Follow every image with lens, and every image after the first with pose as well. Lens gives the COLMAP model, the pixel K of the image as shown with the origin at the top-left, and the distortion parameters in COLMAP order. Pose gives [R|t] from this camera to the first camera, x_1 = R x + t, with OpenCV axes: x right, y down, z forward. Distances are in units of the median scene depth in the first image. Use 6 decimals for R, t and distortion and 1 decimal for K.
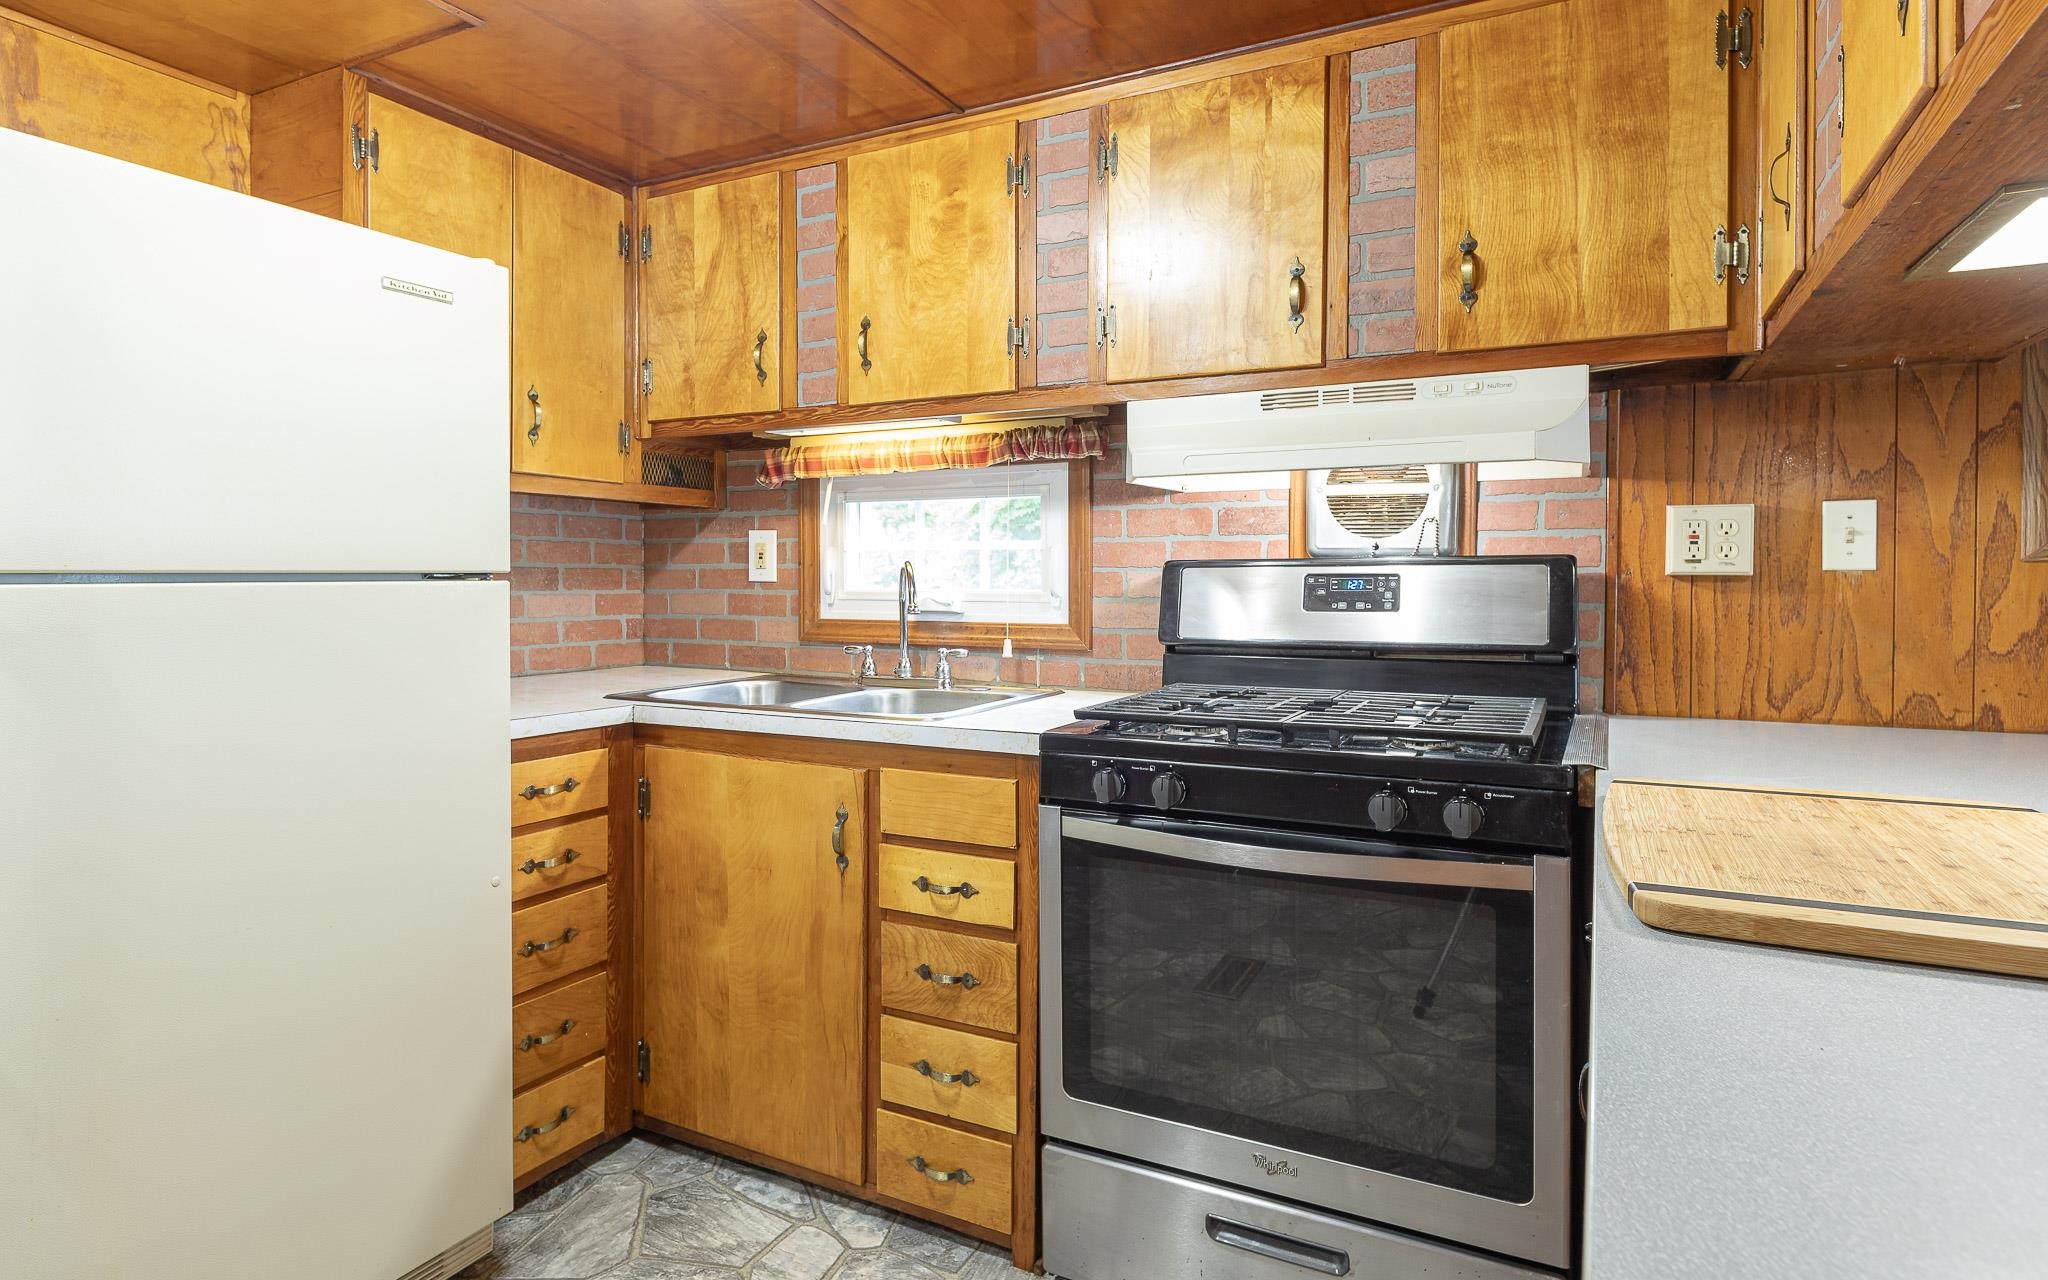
lens RADIAL K [[1071.1, 0, 1022.3], [0, 1071.1, 594.3], [0, 0, 1]] dist [-0.000422, -0.000990]
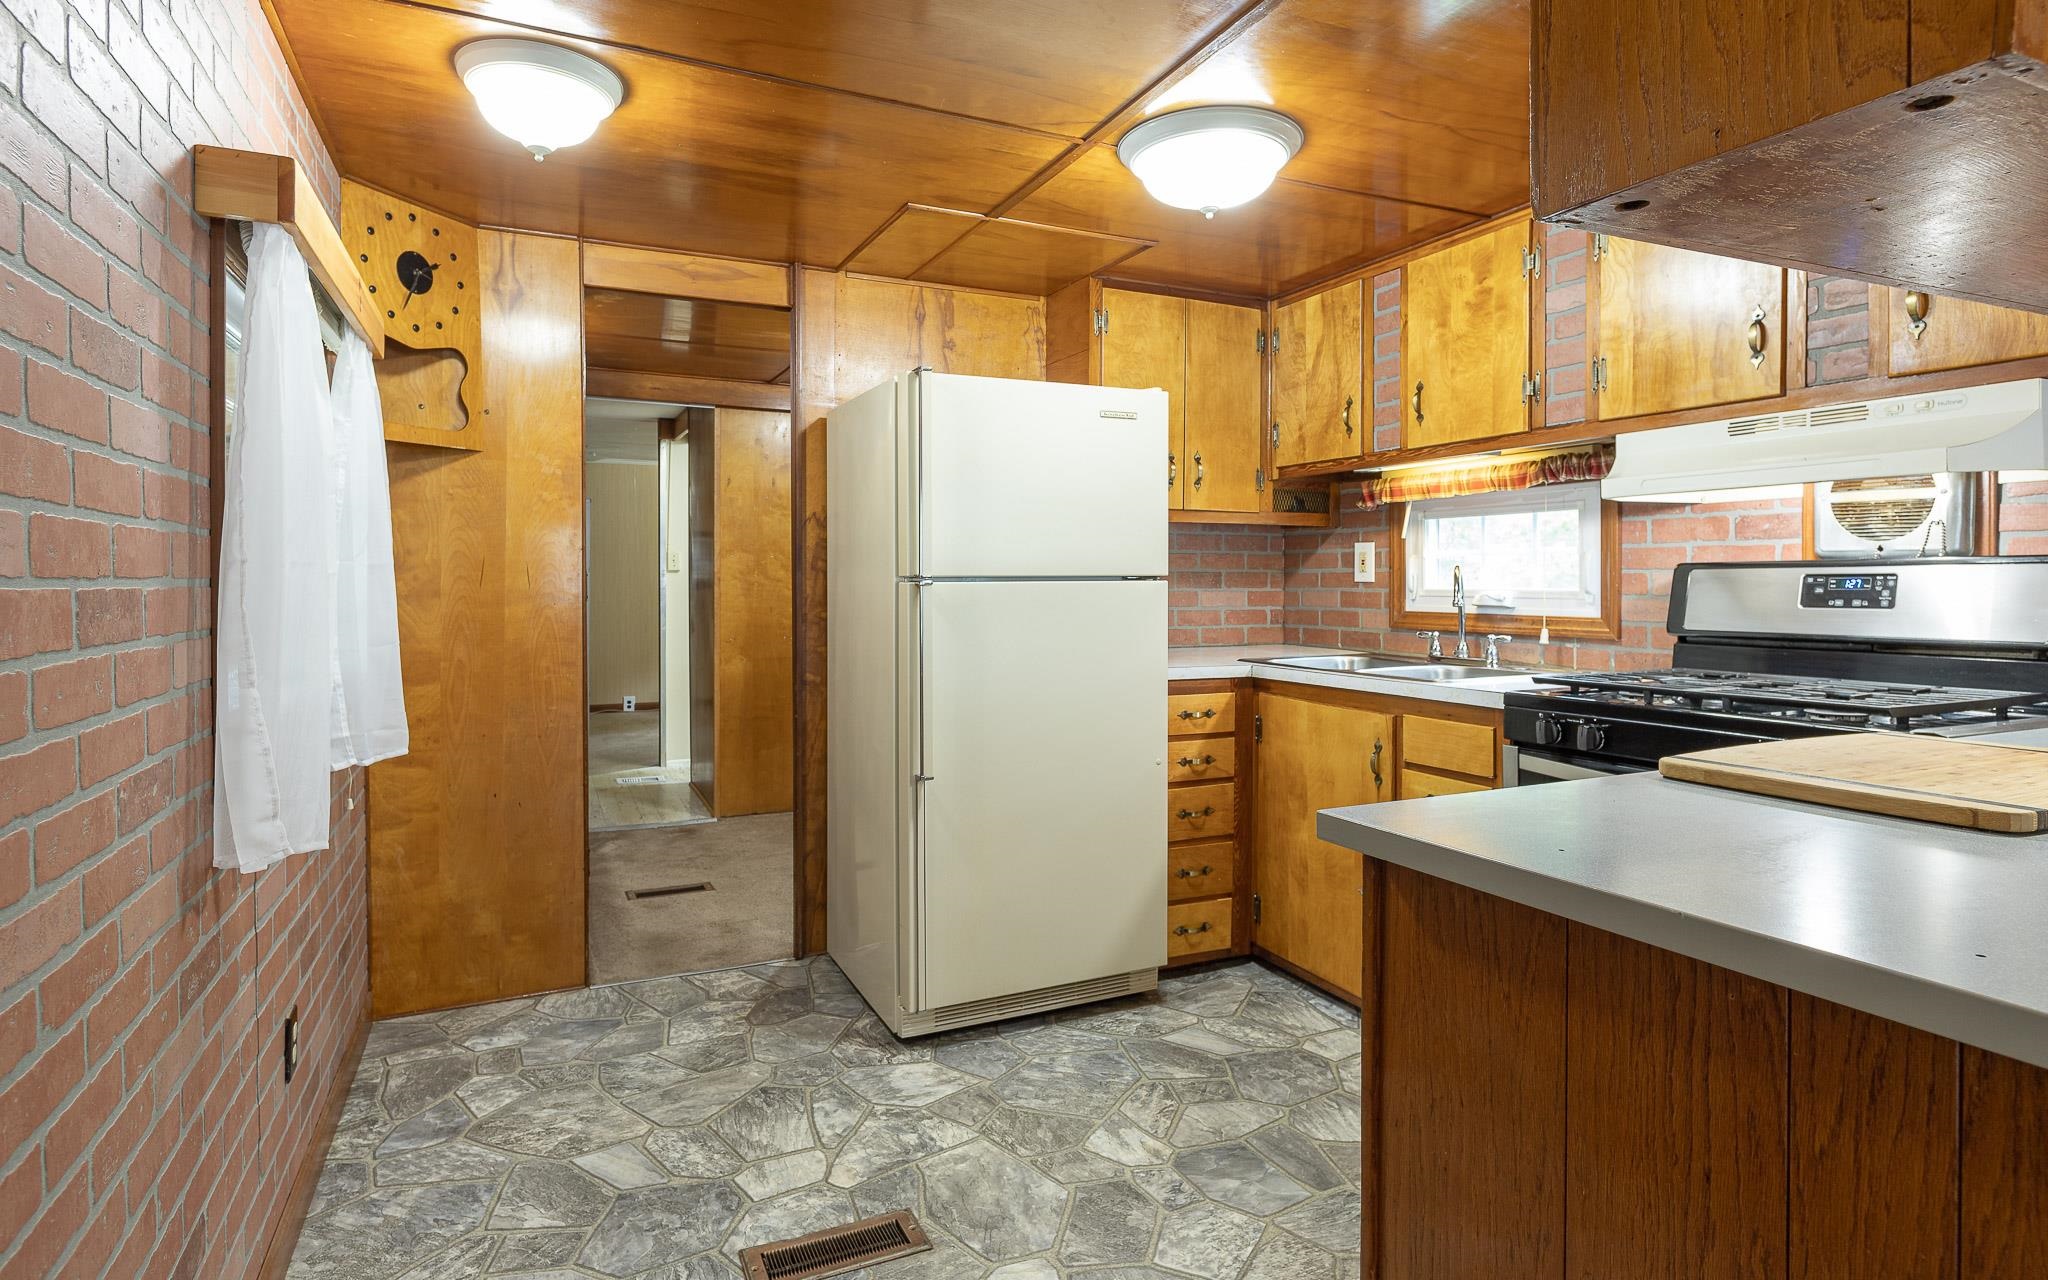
lens RADIAL K [[1062.0, 0, 1064.8], [0, 1062.0, 585.0], [0, 0, 1]] dist [-0.001141, -0.000284]
pose [[0.812255, 0.001158, -0.583302, 0.283078], [-0.007597, 0.999934, -0.008593, 0.007578], [0.583253, 0.011411, 0.812210, -0.343748]]
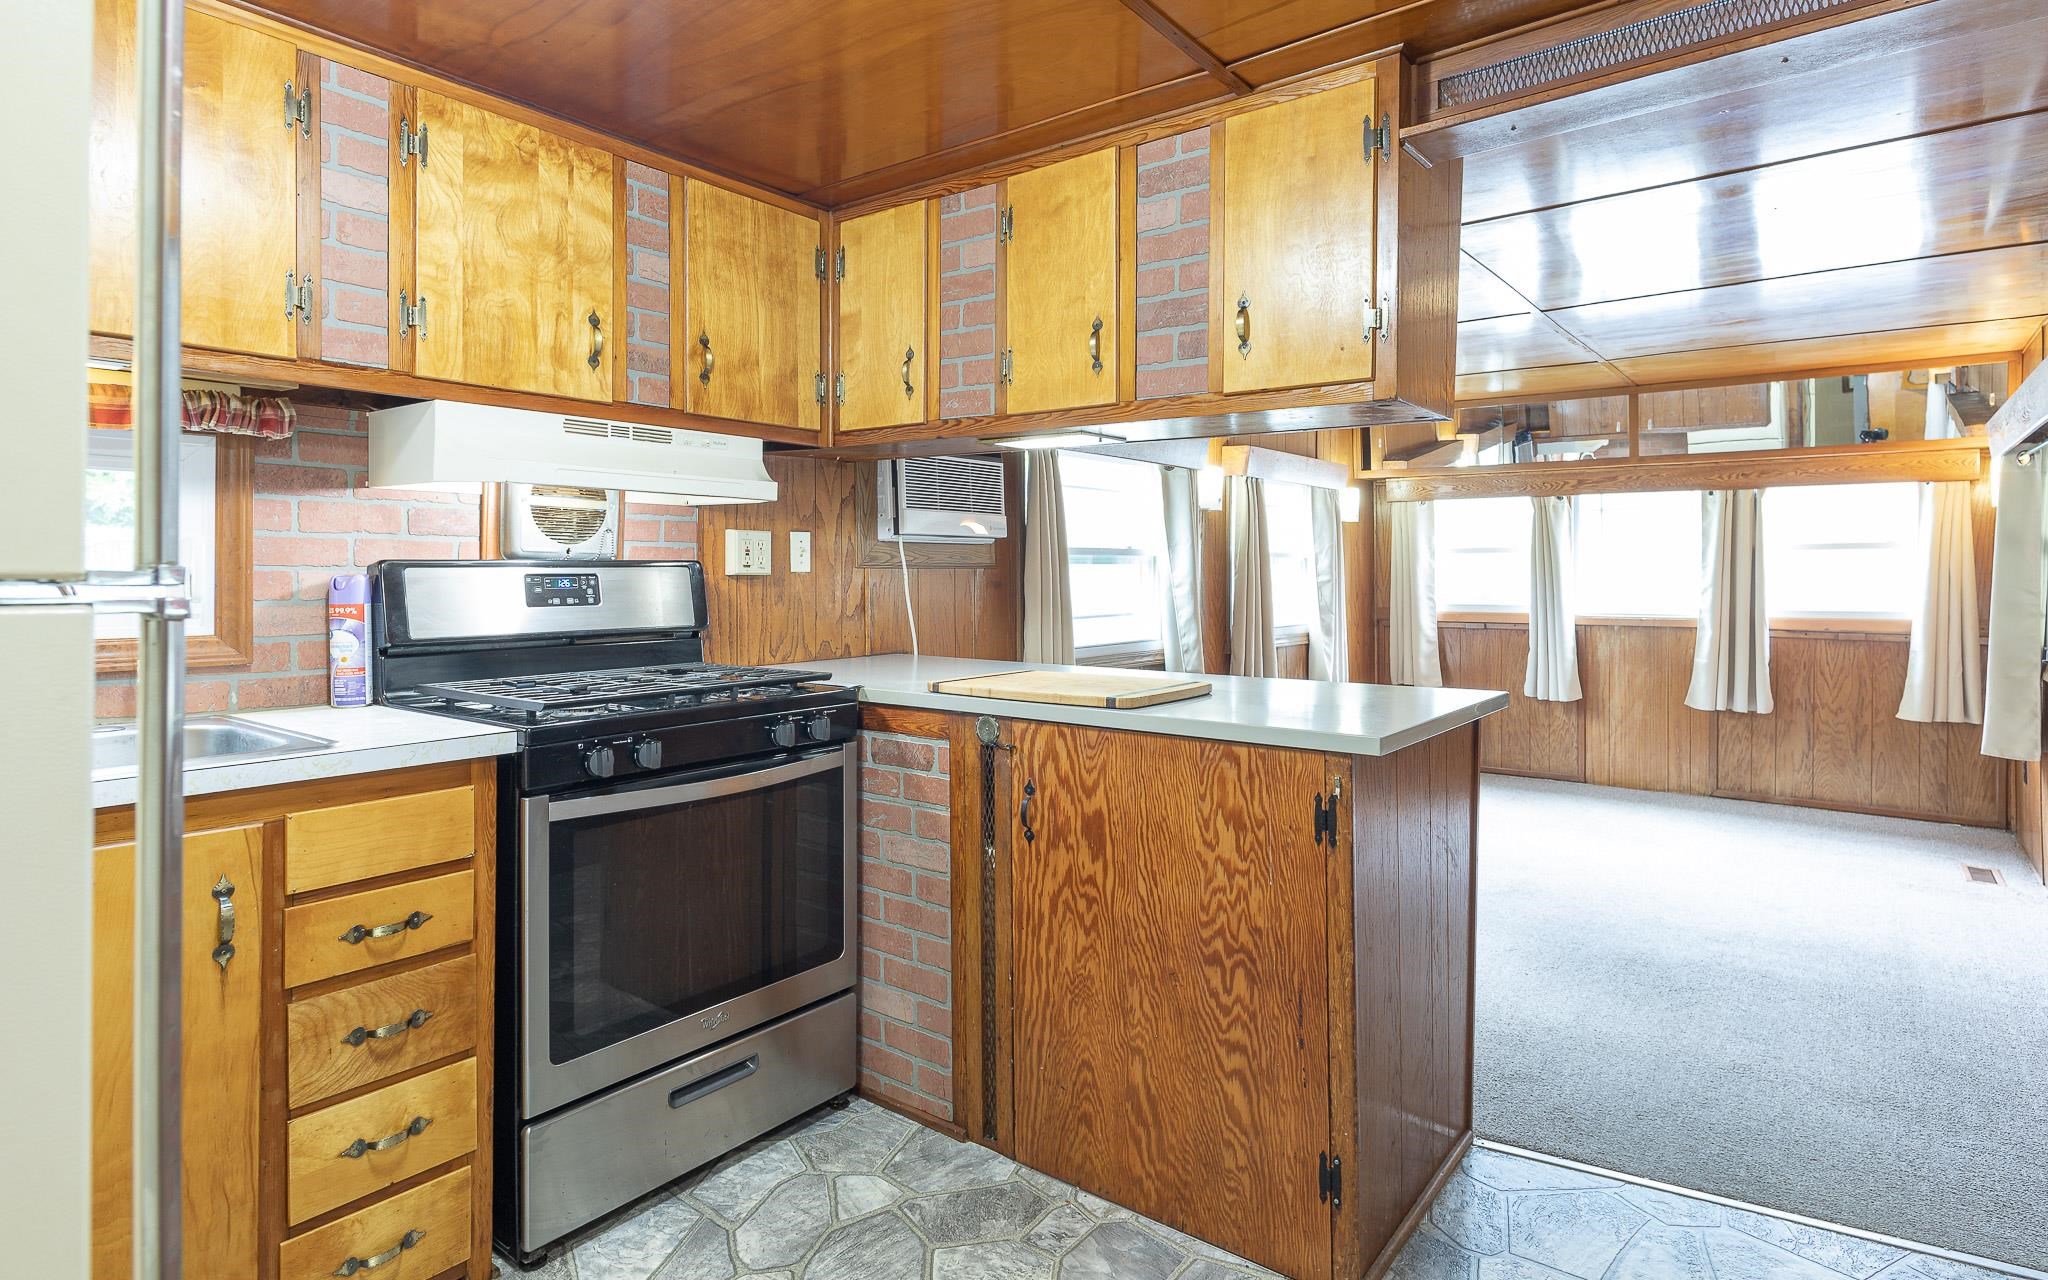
lens RADIAL K [[1076.3, 0, 1022.3], [0, 1076.3, 583.1], [0, 0, 1]] dist [-0.001345, -0.000354]
pose [[0.189597, -0.008312, 0.981827, -0.743585], [0.015343, 0.999867, 0.005502, -0.007641], [-0.981742, 0.014021, 0.189700, 0.272281]]
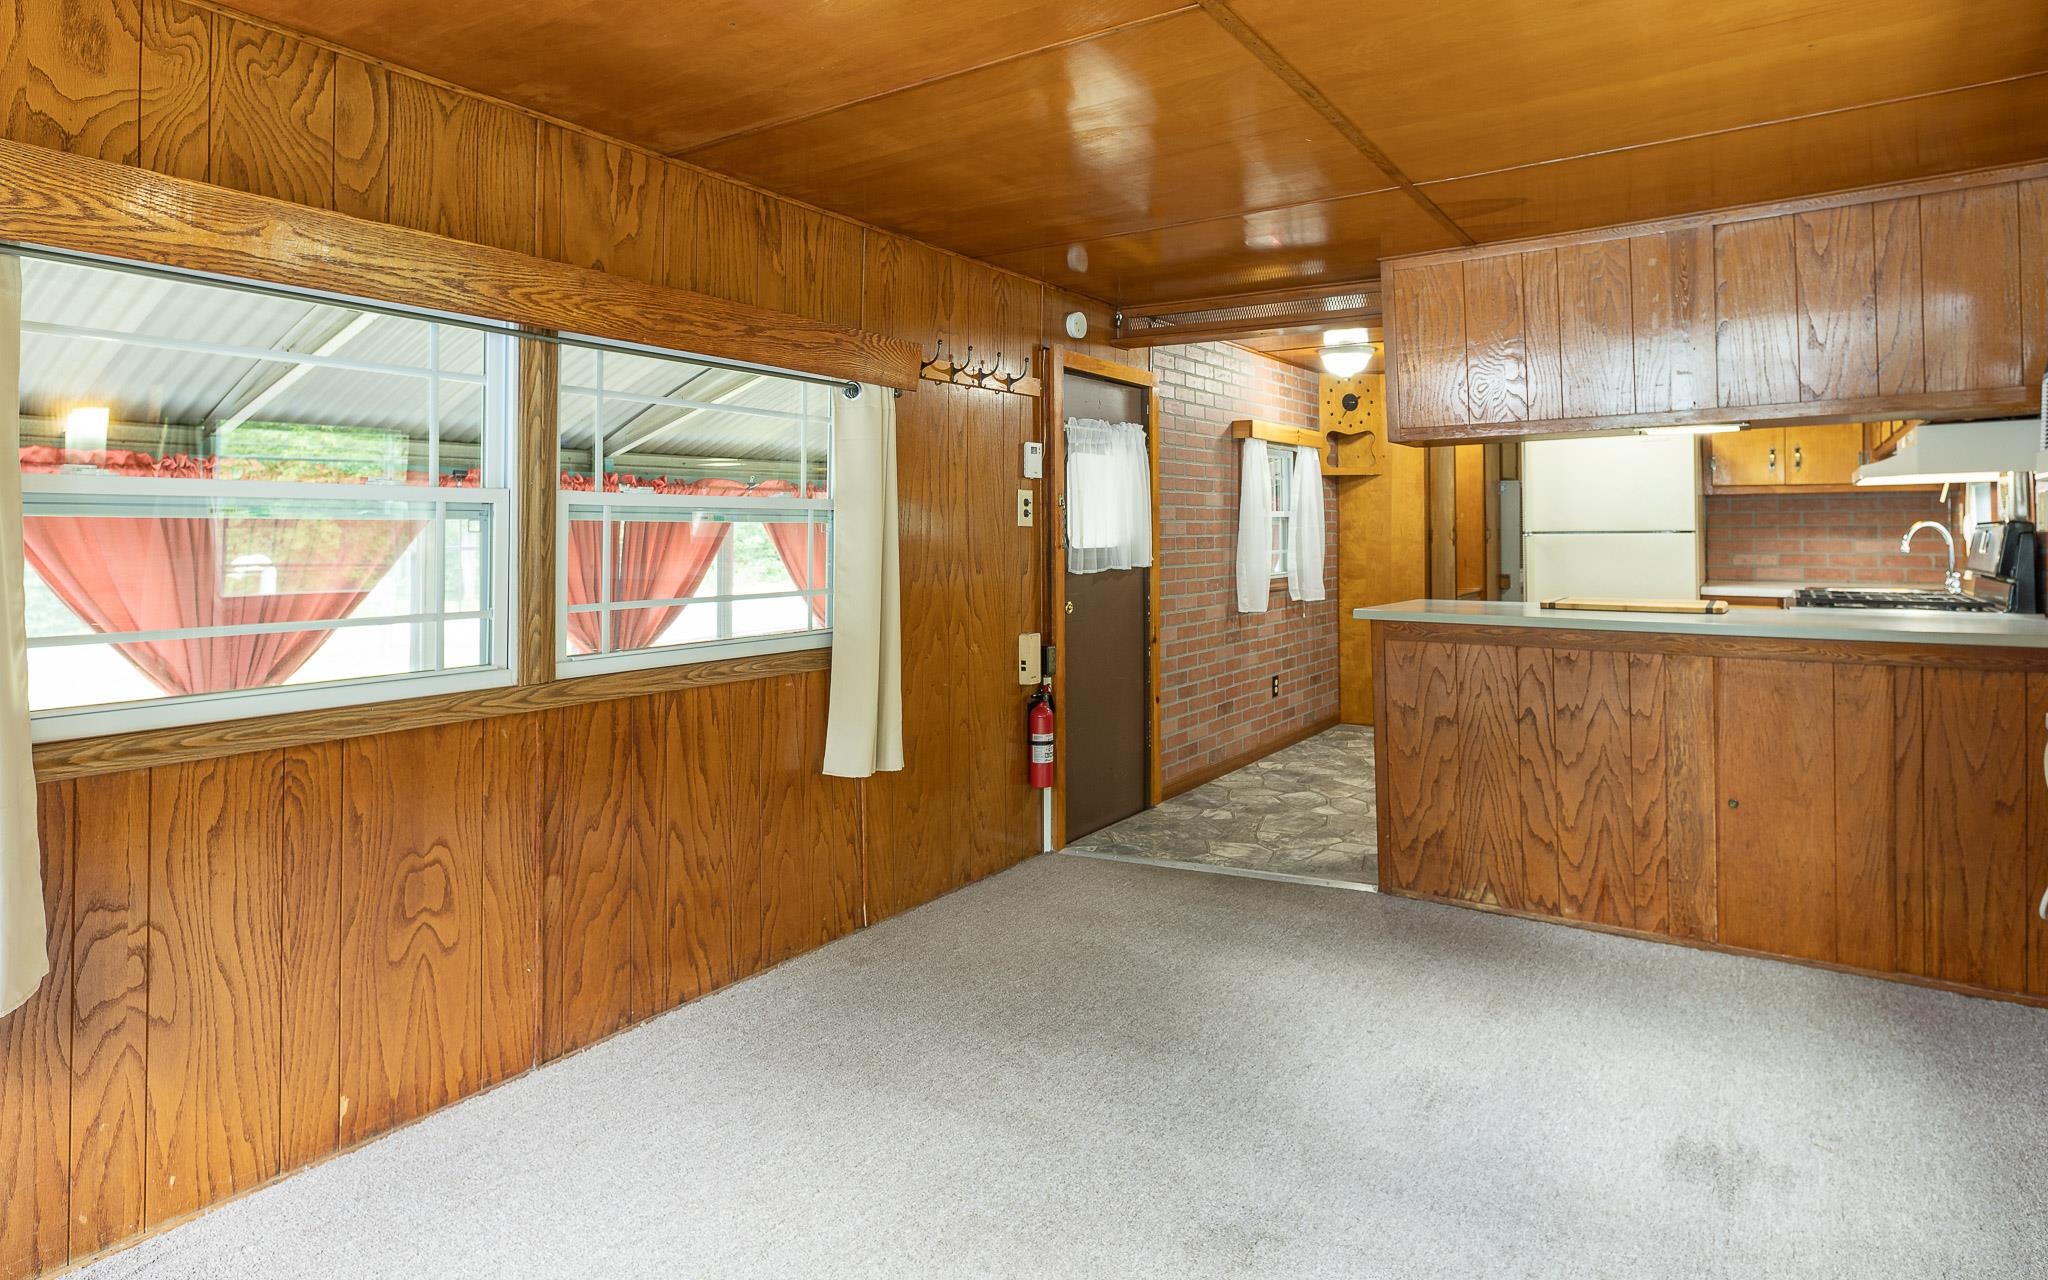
lens RADIAL K [[1076.3, 0, 1022.3], [0, 1076.3, 583.1], [0, 0, 1]] dist [-0.001345, -0.000354]
pose [[-0.123995, 0.046791, -0.991179, 2.052685], [-0.011674, 0.998750, 0.048609, 0.000194], [0.992214, 0.017598, -0.123294, -0.302999]]
